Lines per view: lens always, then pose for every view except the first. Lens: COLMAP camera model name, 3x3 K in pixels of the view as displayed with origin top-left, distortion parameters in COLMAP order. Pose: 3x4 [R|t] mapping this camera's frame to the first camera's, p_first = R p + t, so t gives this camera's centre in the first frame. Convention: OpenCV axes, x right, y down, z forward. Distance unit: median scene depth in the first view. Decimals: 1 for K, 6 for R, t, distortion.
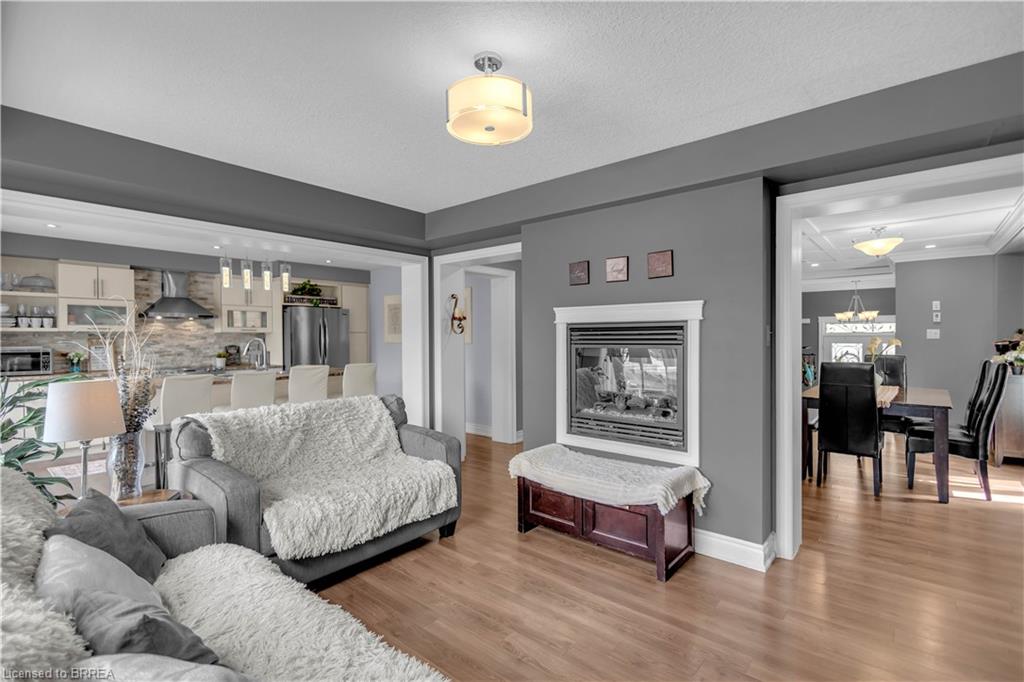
lens RADIAL K [[471.7, 0, 516.1], [0, 471.7, 344.8], [0, 0, 1]] dist [0.003545, 0.000518]
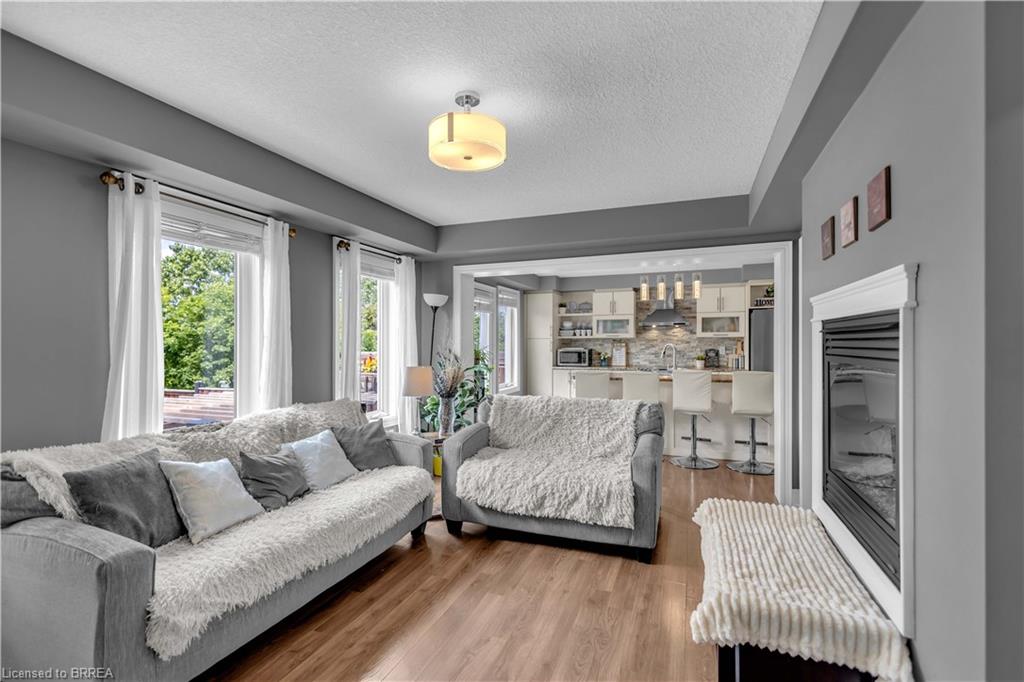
lens RADIAL K [[471.7, 0, 506.7], [0, 471.7, 340.0], [0, 0, 1]] dist [0.003545, 0.000518]
pose [[0.319527, -0.003702, -0.947570, 0.348531], [-0.012179, 0.999894, -0.008013, -0.006536], [0.947499, 0.014100, 0.319448, 0.249750]]
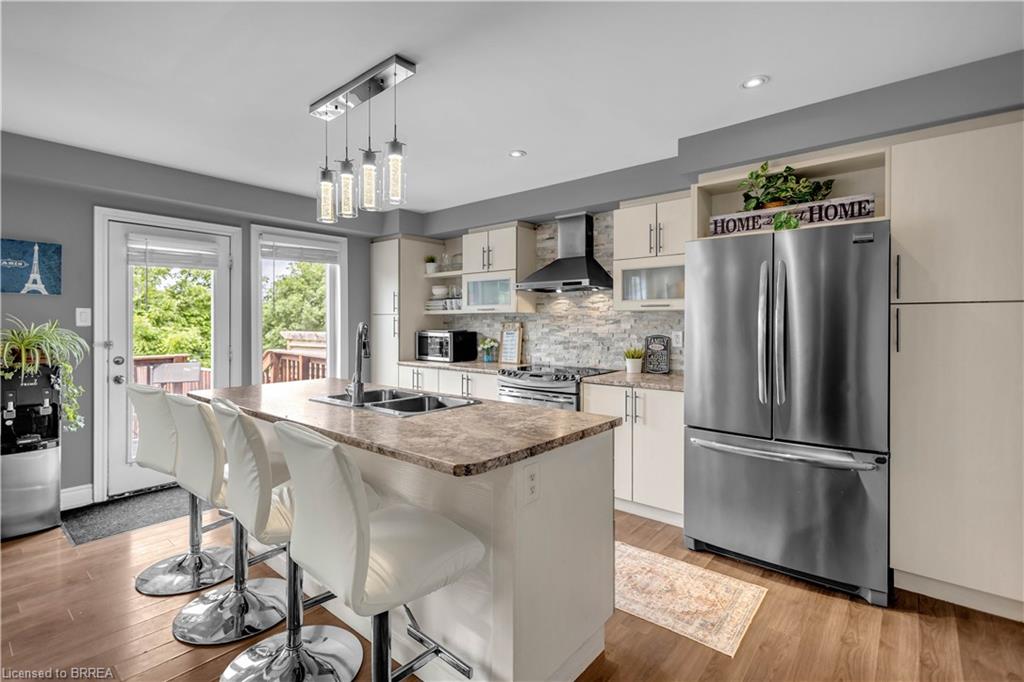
lens RADIAL K [[471.7, 0, 514.5], [0, 471.7, 320.6], [0, 0, 1]] dist [0.003545, 0.000518]
pose [[-0.003945, 0.002482, -0.999989, -0.095290], [-0.016054, 0.999868, 0.002545, -0.017912], [0.999863, 0.016064, -0.003904, 1.043865]]
